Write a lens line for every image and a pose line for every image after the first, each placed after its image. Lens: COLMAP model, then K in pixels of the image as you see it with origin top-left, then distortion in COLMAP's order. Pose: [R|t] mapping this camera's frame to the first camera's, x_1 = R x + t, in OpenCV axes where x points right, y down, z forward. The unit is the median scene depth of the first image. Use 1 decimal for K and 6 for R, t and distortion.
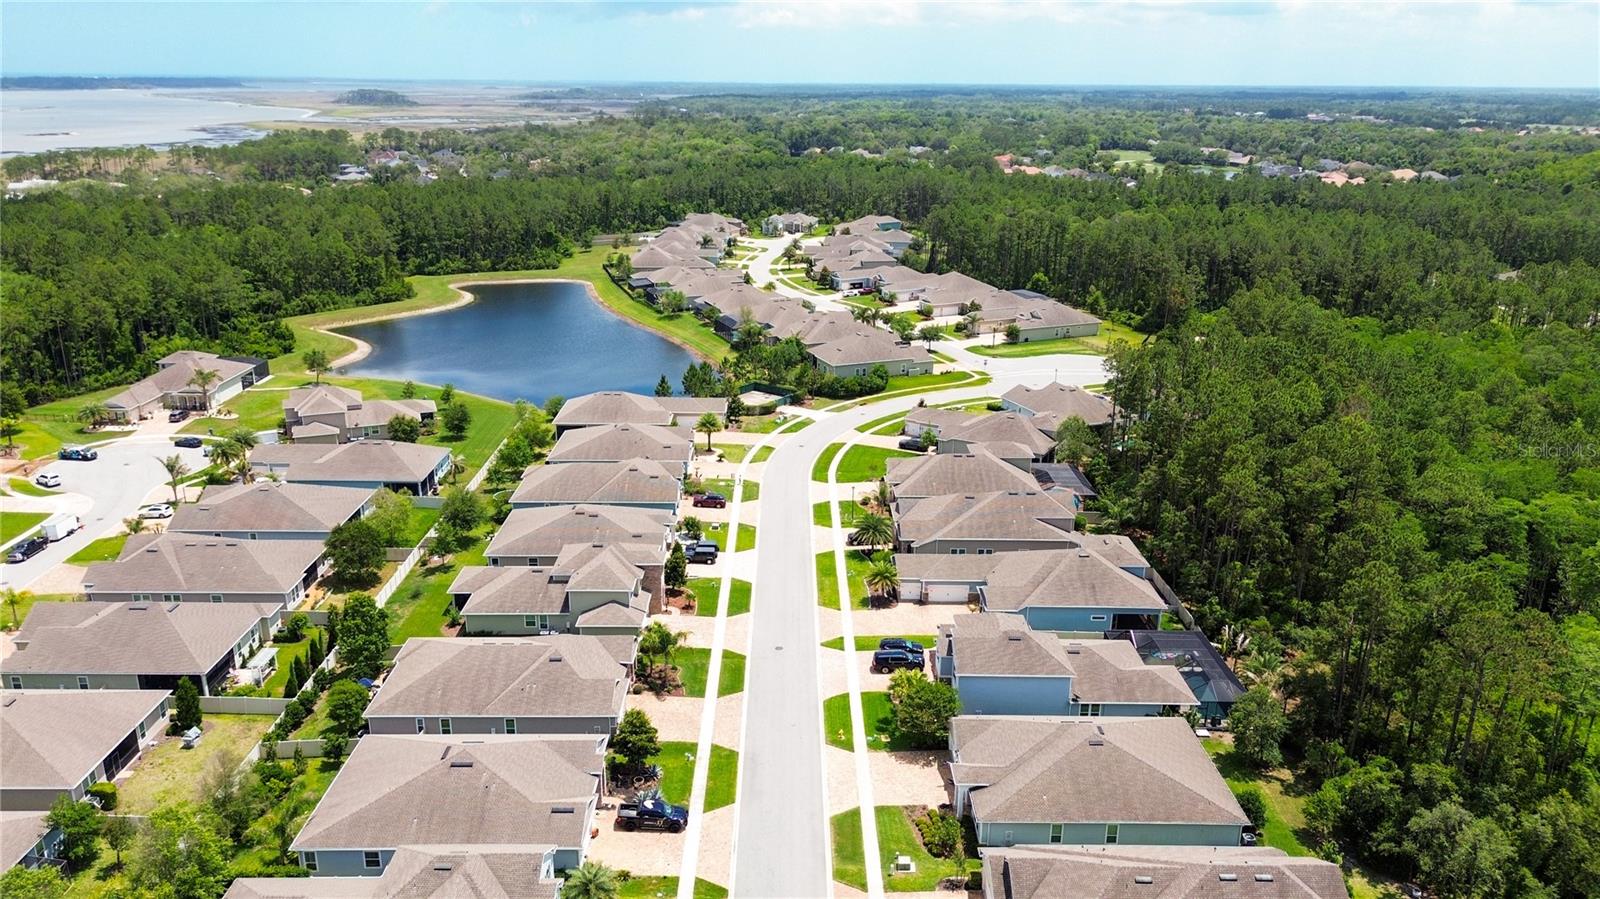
lens RADIAL K [[1110.0, 0, 800.0], [0, 1110.0, 449.5], [0, 0, 1]] dist [0.053697, -0.066201]
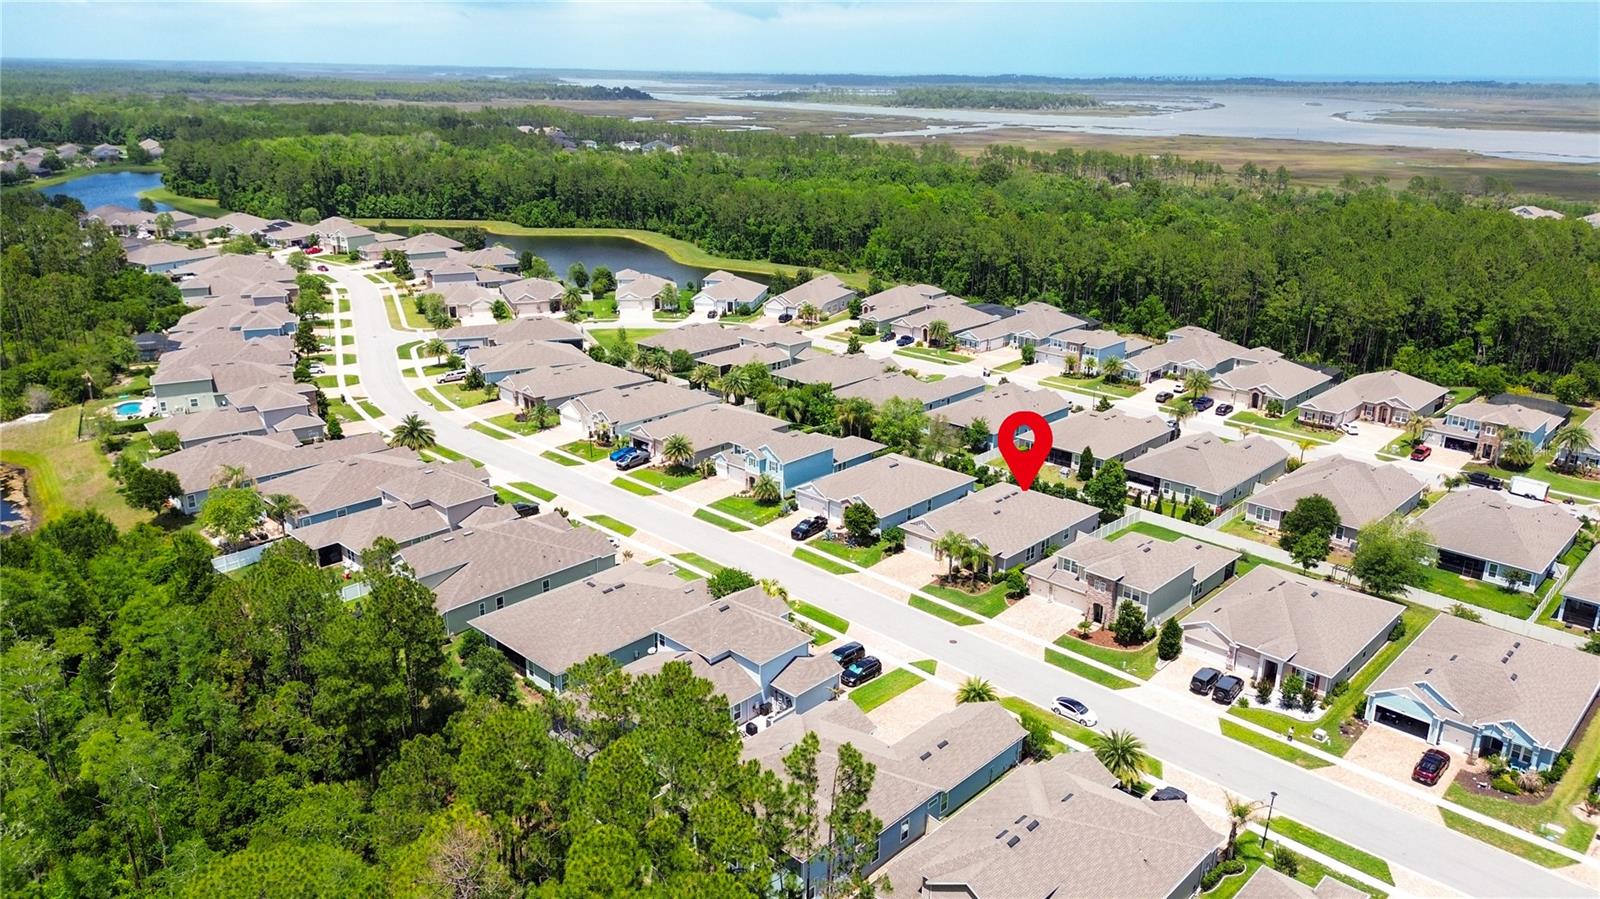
lens RADIAL K [[1110.0, 0, 800.0], [0, 1110.0, 449.5], [0, 0, 1]] dist [0.053697, -0.066201]
pose [[-0.698909, 0.211046, -0.683364, 0.458525], [-0.238554, 0.831968, 0.500921, -0.272433], [0.674254, 0.513117, -0.531124, 0.868212]]
